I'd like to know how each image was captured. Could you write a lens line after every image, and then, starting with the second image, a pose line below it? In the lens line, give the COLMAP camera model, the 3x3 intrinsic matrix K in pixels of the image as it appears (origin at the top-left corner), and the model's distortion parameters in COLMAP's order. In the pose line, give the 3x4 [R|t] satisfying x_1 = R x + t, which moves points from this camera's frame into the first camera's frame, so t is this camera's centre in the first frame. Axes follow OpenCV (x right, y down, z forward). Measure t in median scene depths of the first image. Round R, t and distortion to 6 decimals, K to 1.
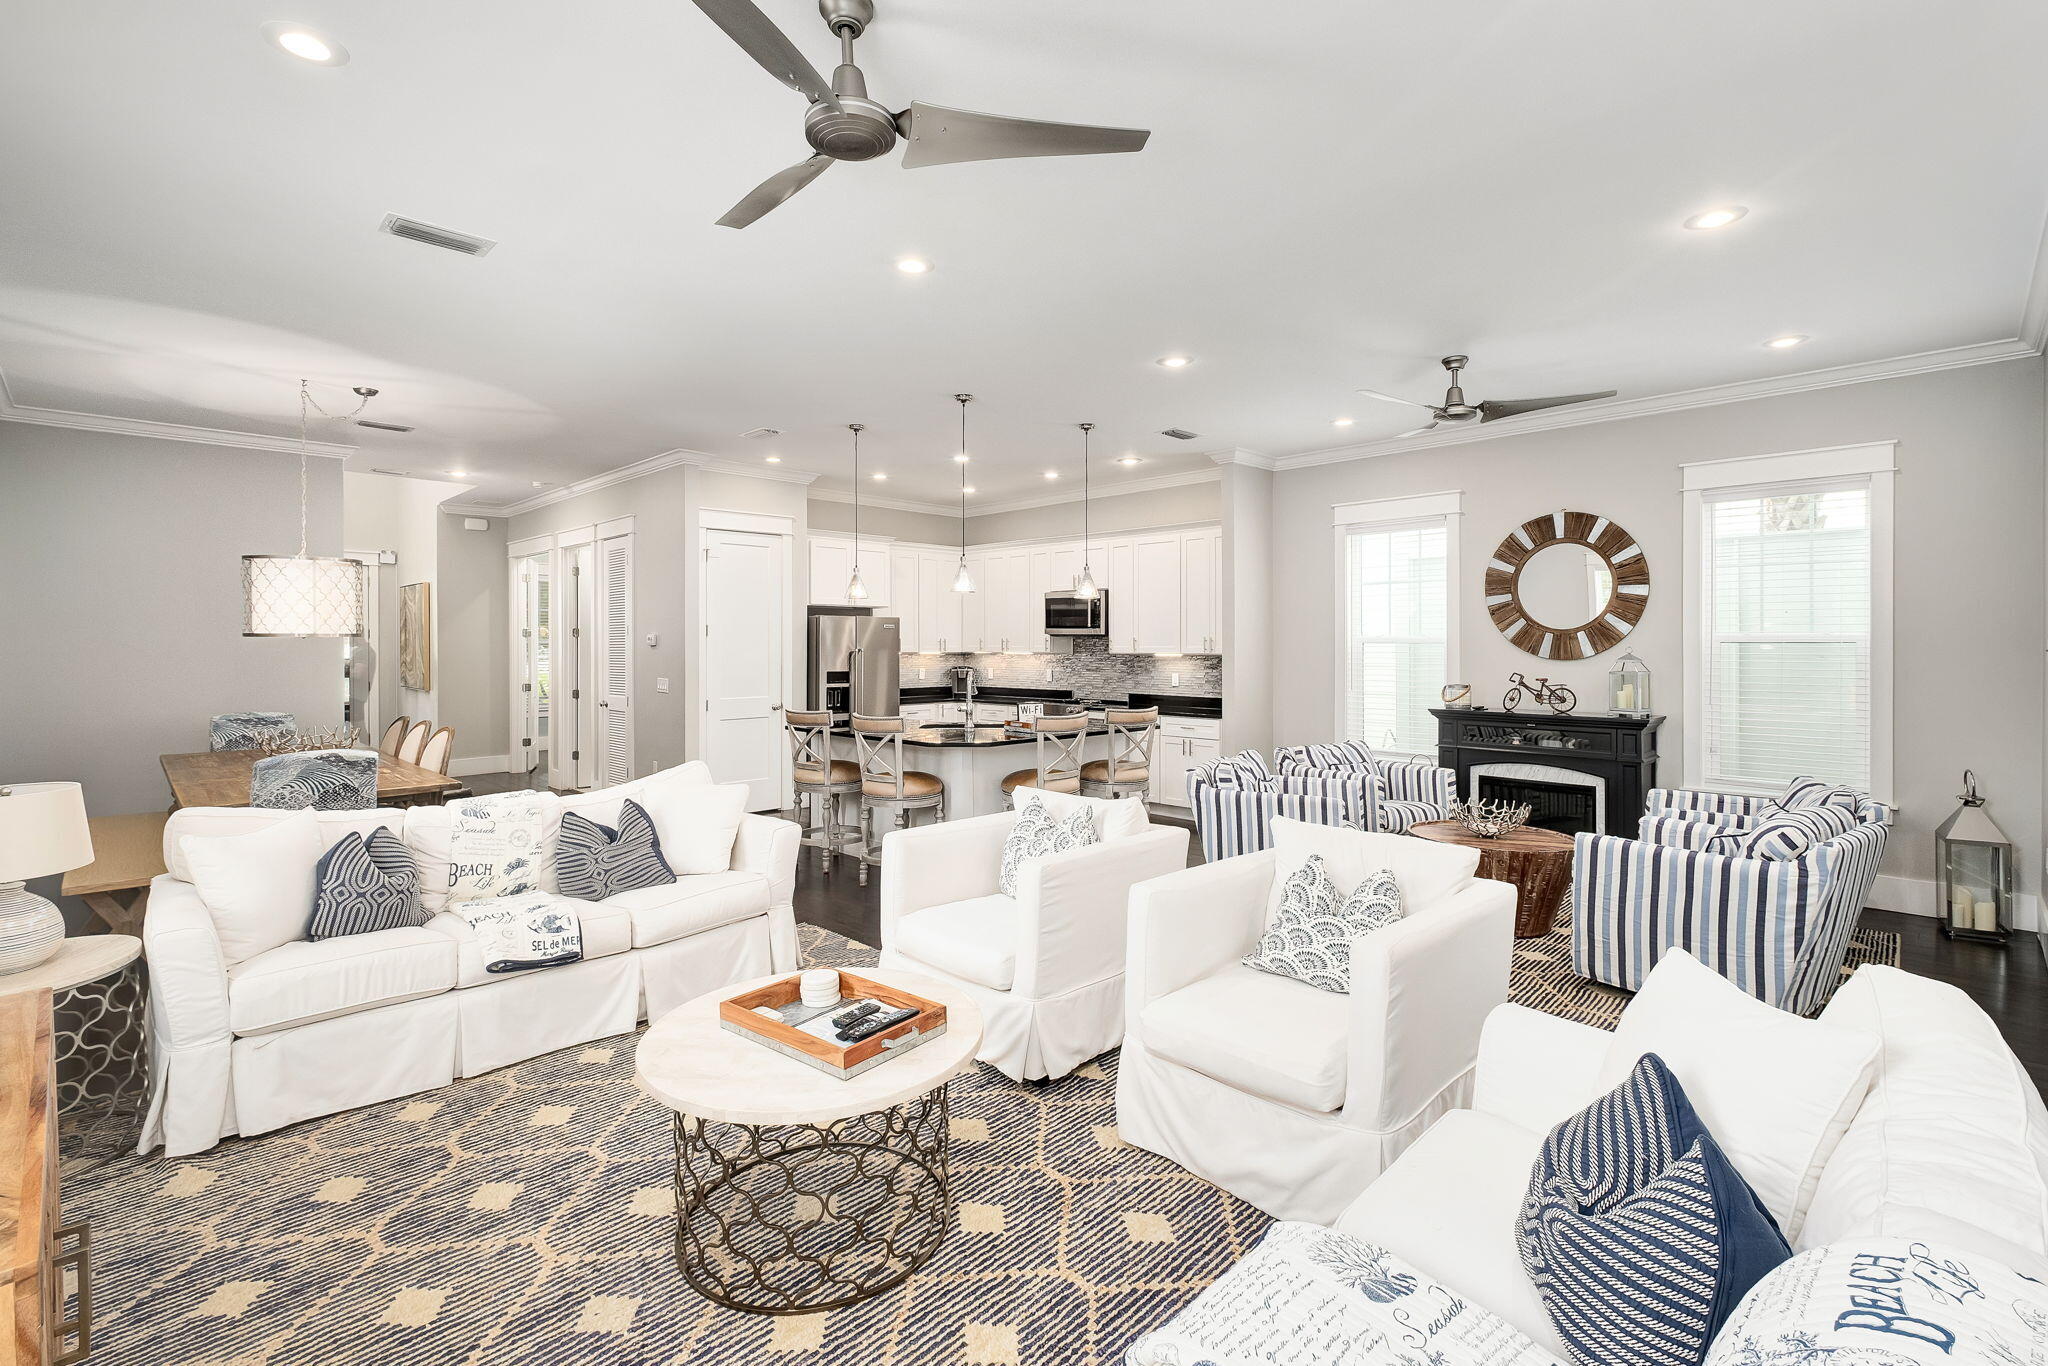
lens RADIAL K [[877.3, 0, 1028.1], [0, 877.3, 648.8], [0, 0, 1]] dist [-0.050601, -0.000274]
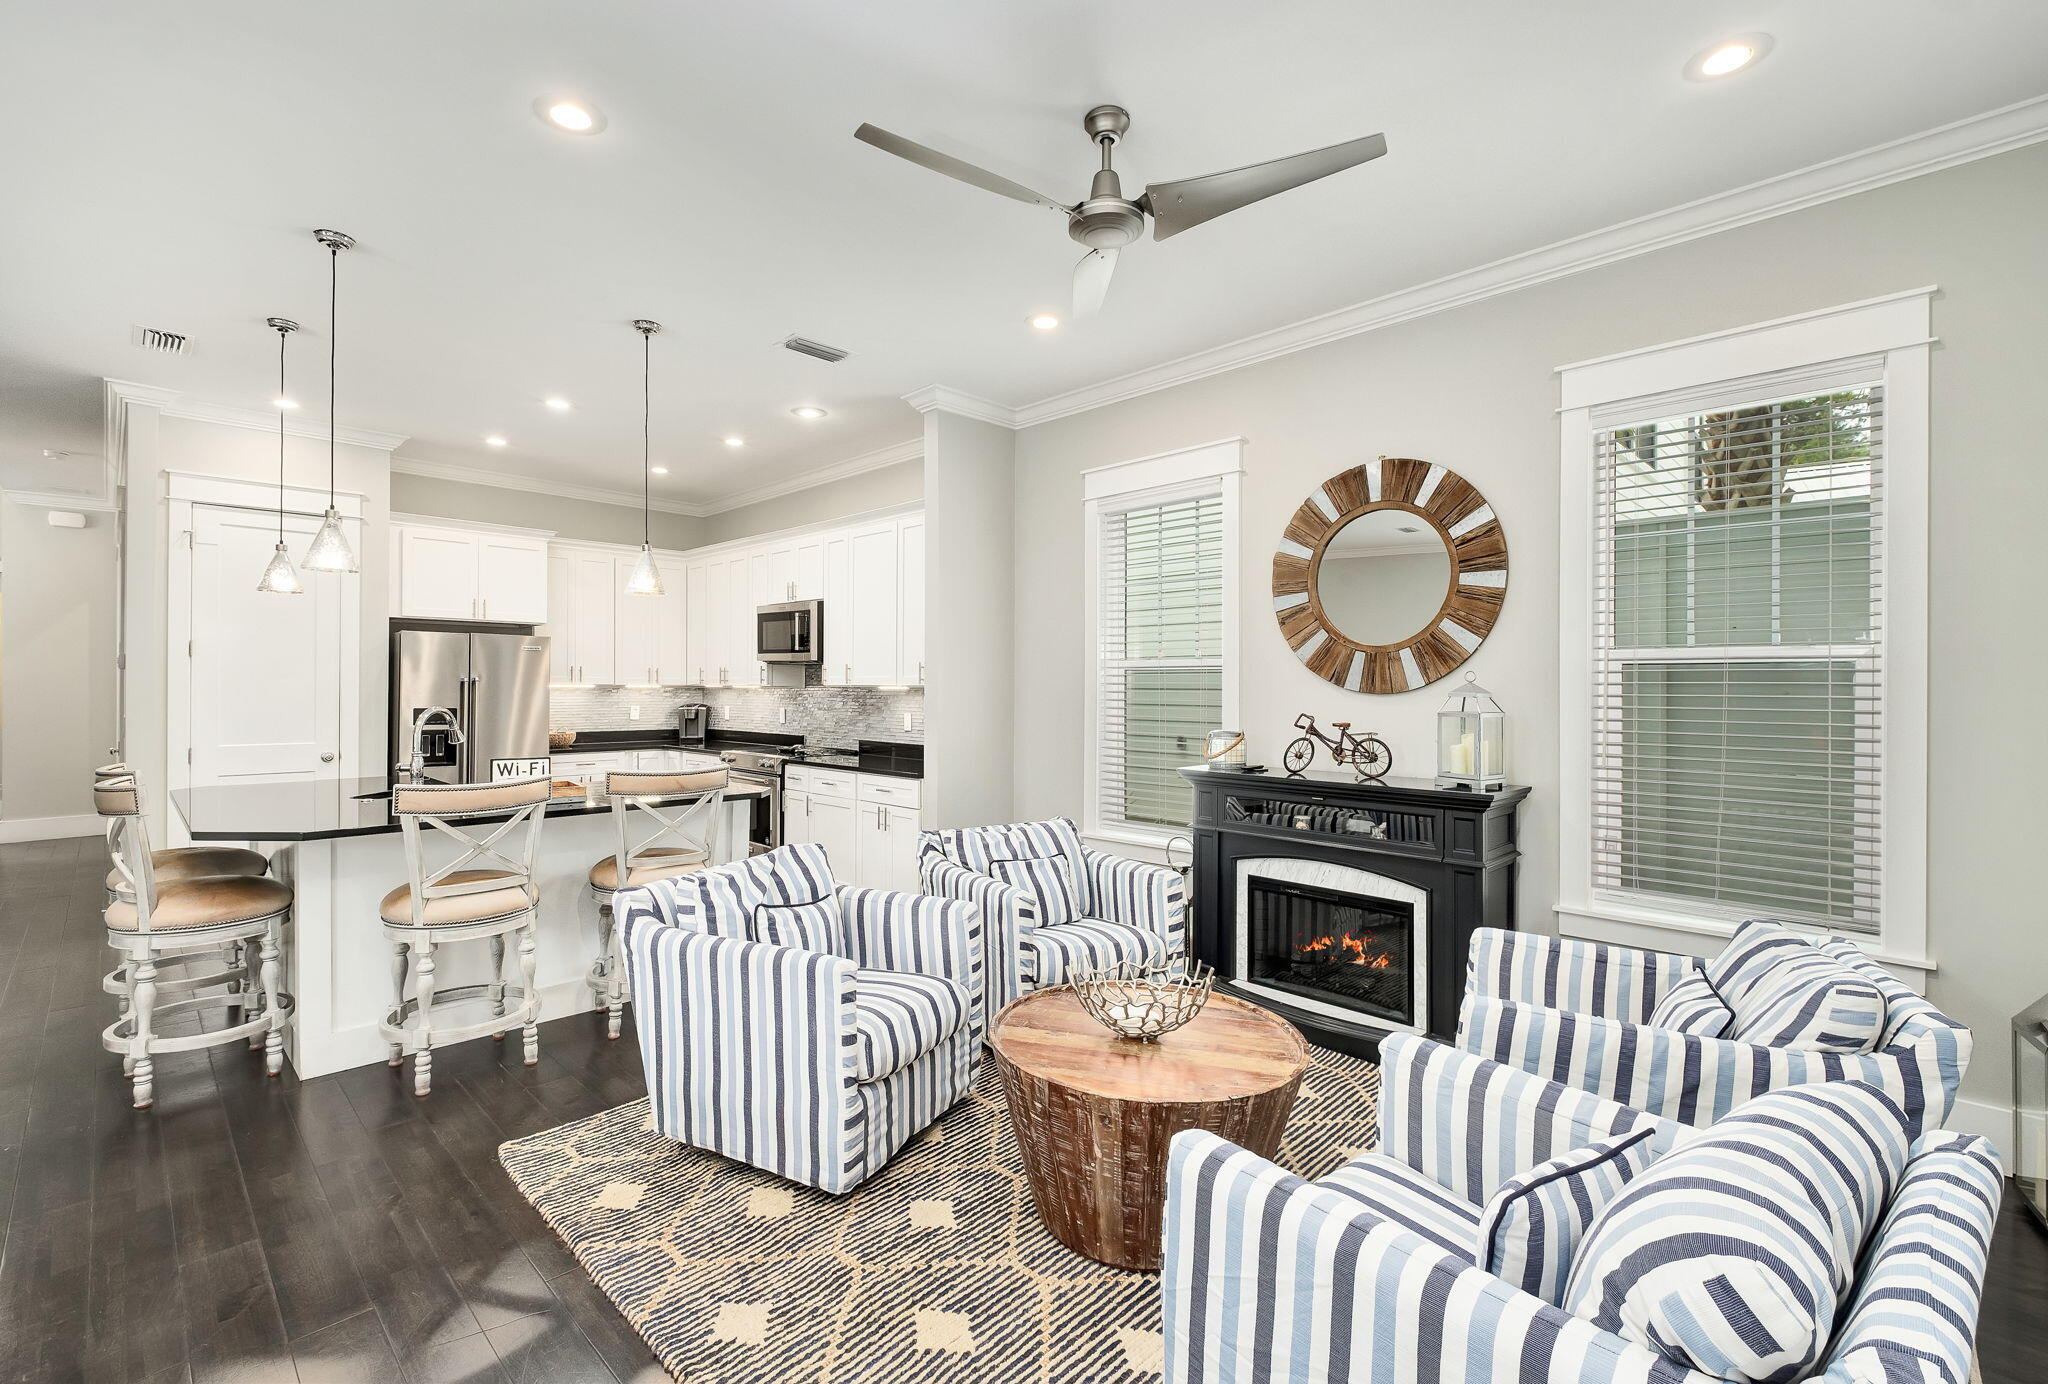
lens RADIAL K [[868.3, 0, 1024.0], [0, 868.3, 692.0], [0, 0, 1]] dist [-0.042344, 0.000519]
pose [[0.999182, 0.004378, 0.040205, 0.337491], [-0.004461, 0.999988, 0.001970, 0.011550], [-0.040196, -0.002147, 0.999190, 0.379102]]
